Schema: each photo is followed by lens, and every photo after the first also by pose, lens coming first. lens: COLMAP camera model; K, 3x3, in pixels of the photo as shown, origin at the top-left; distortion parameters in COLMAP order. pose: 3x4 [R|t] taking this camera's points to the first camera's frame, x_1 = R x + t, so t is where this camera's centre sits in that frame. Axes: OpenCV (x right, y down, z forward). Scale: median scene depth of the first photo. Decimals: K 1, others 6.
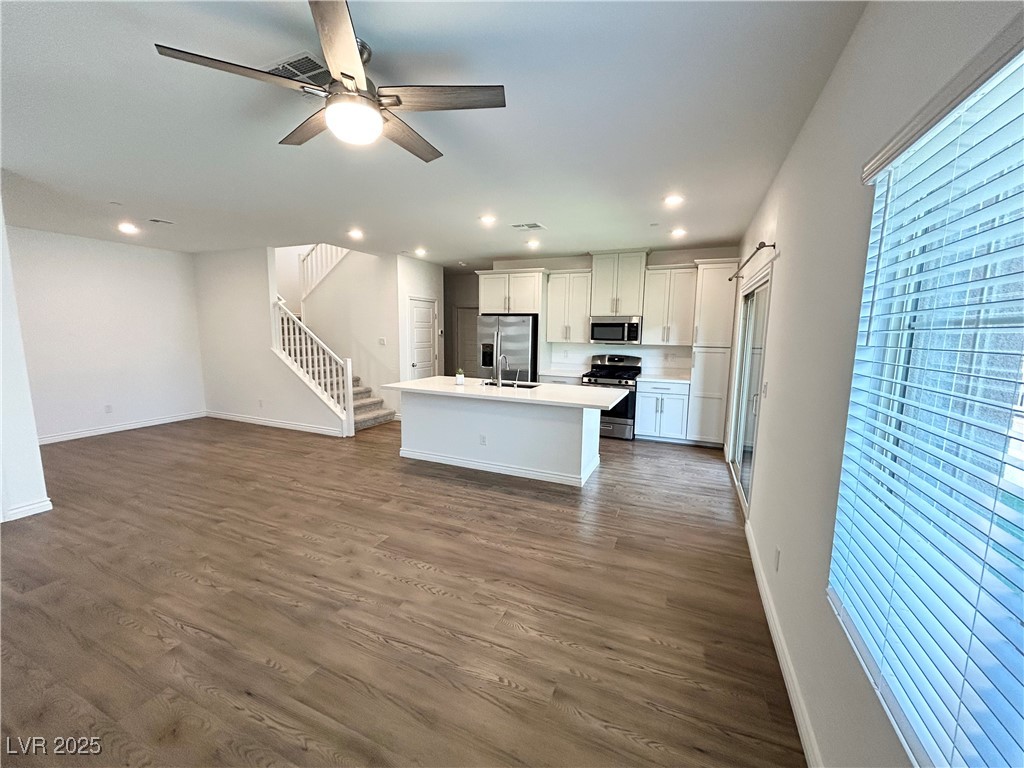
lens RADIAL K [[416.3, 0, 514.7], [0, 416.3, 384.1], [0, 0, 1]] dist [-0.002754, -0.000238]
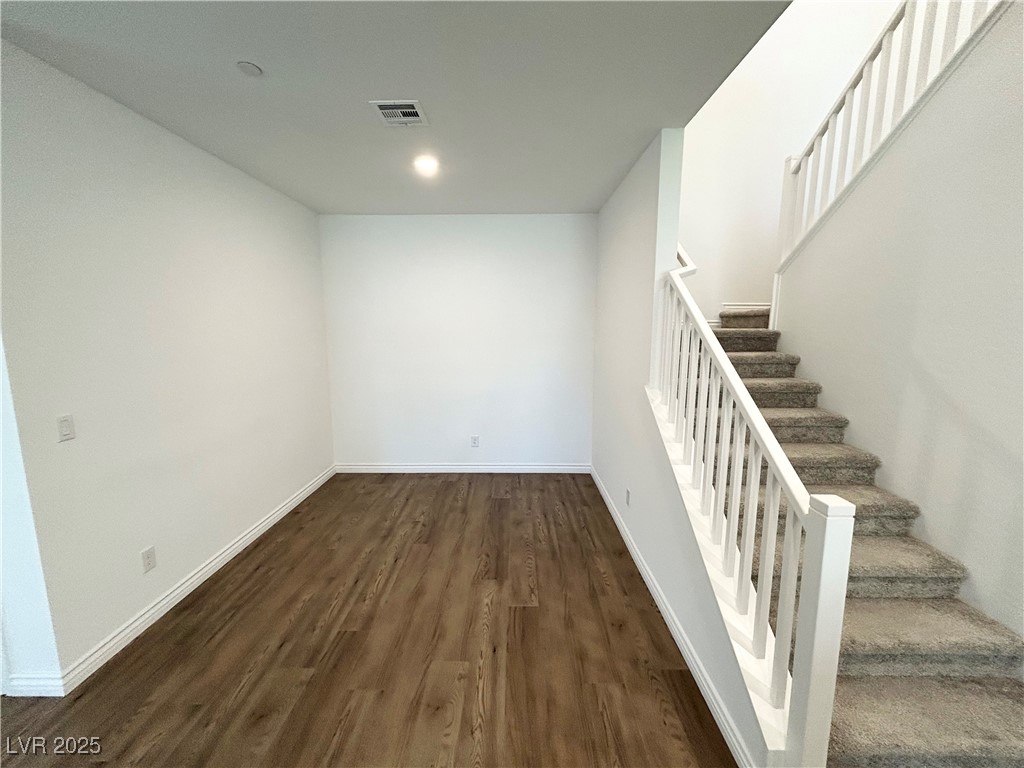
lens RADIAL K [[416.3, 0, 514.7], [0, 416.3, 384.1], [0, 0, 1]] dist [-0.002754, -0.000238]
pose [[0.391396, 0.116037, -0.912877, -0.279277], [-0.104834, 0.991182, 0.081043, -0.116141], [0.914231, 0.063981, 0.400110, 0.776187]]
